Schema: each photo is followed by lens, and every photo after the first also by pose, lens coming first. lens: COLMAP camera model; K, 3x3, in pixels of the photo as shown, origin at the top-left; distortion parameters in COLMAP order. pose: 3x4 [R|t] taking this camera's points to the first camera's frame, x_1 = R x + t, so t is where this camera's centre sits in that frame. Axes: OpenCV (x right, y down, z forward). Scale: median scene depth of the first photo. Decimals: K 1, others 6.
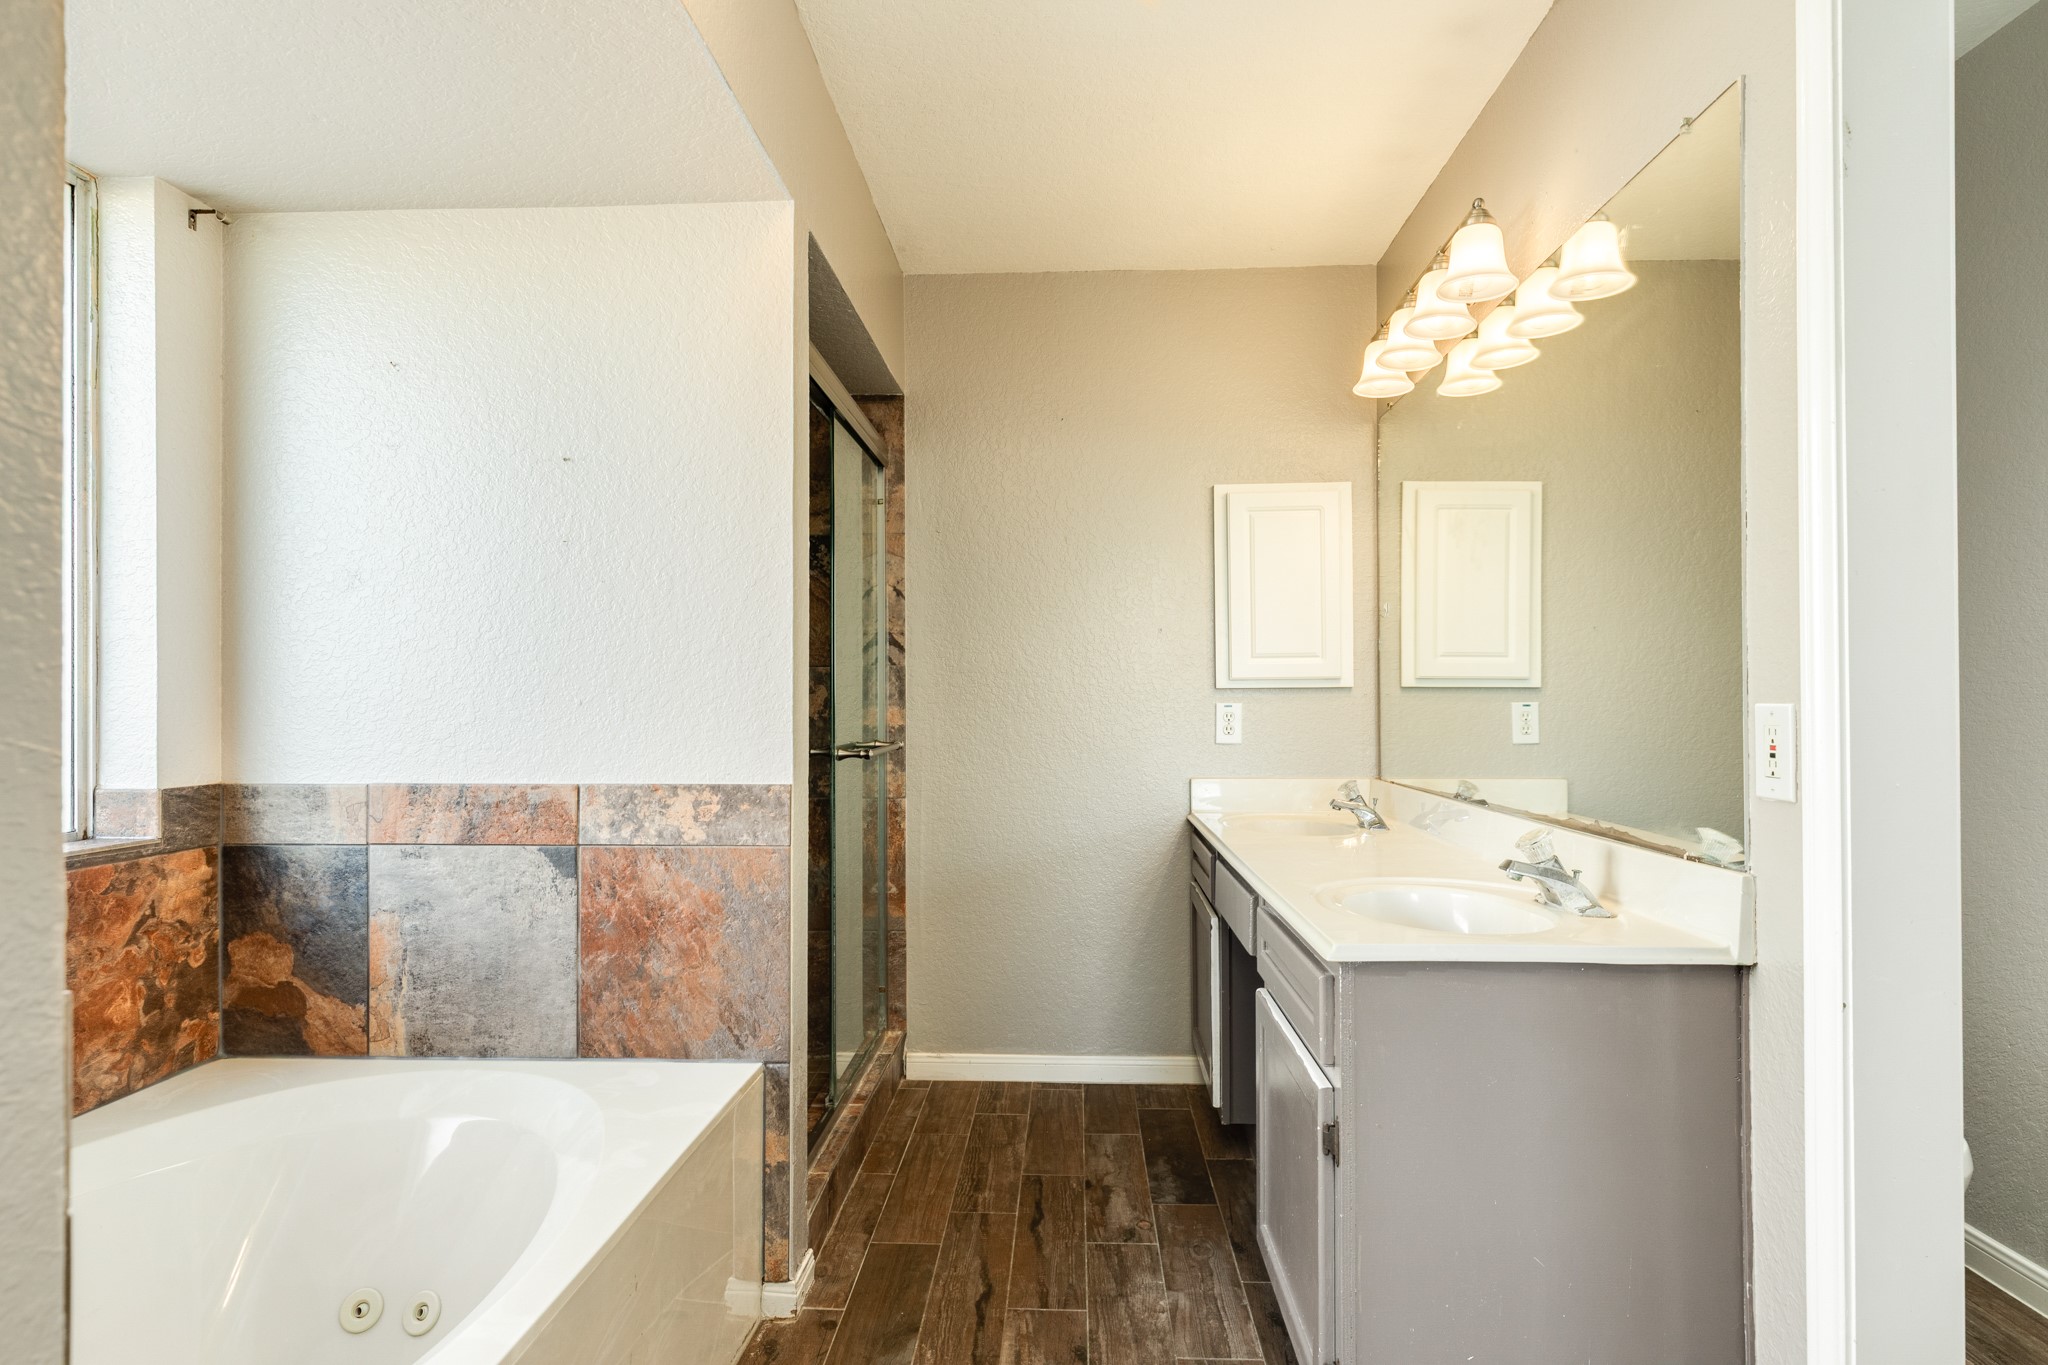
lens RADIAL K [[1100.3, 0, 1020.6], [0, 1100.3, 689.8], [0, 0, 1]] dist [0.007476, -0.000671]
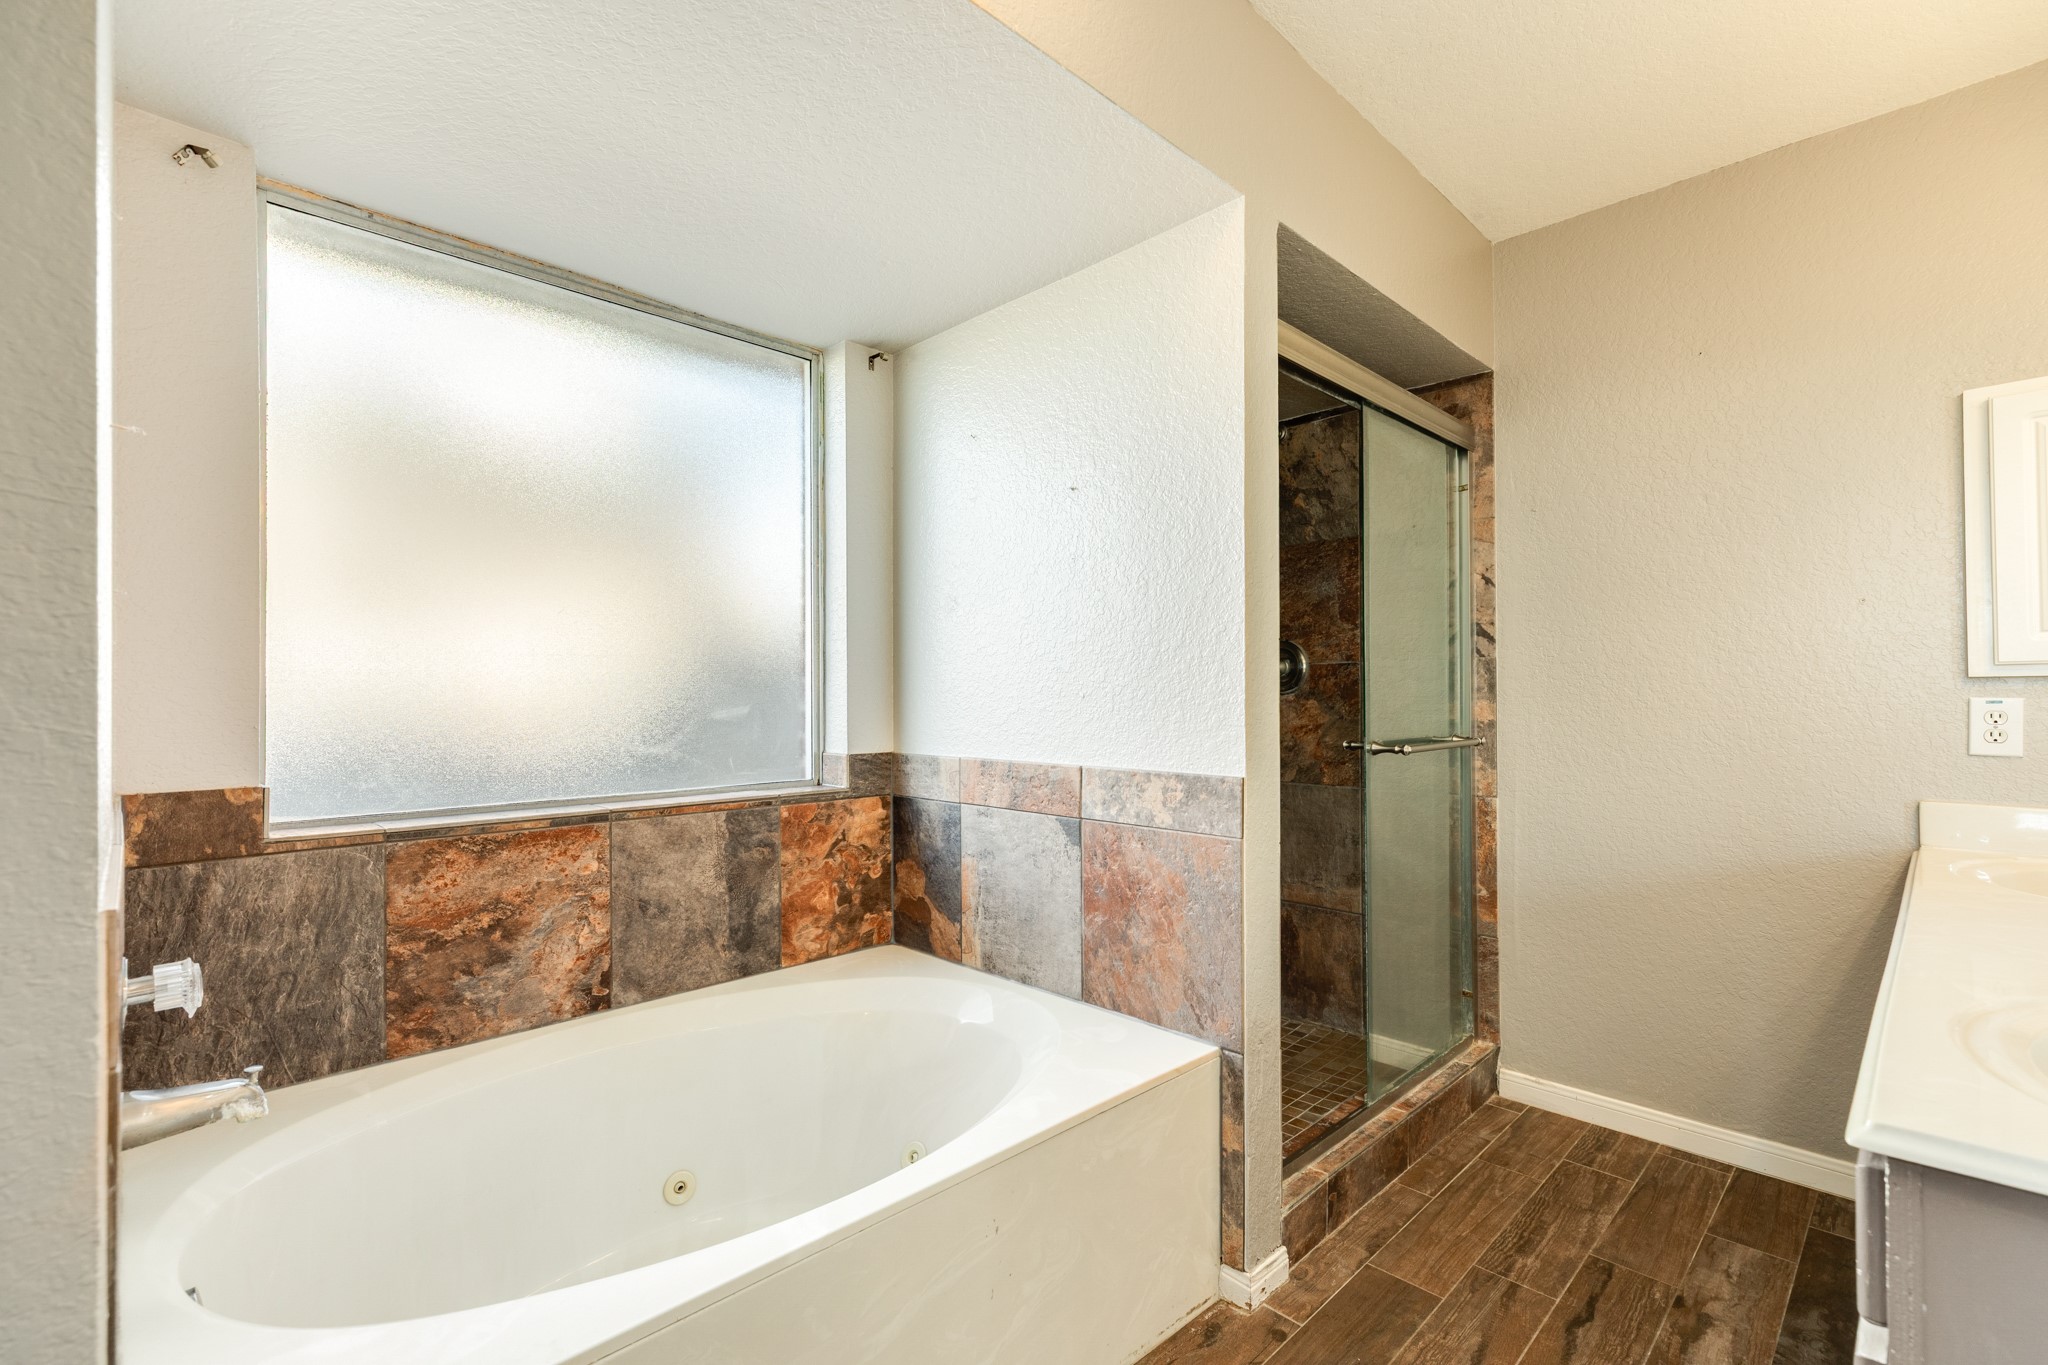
lens RADIAL K [[906.0, 0, 1026.1], [0, 906.0, 686.8], [0, 0, 1]] dist [0.006217, -0.001196]
pose [[0.740156, -0.005600, -0.672411, 0.196280], [0.007014, 0.999975, -0.000607, 0.001949], [0.672398, -0.004267, 0.740177, 0.247863]]
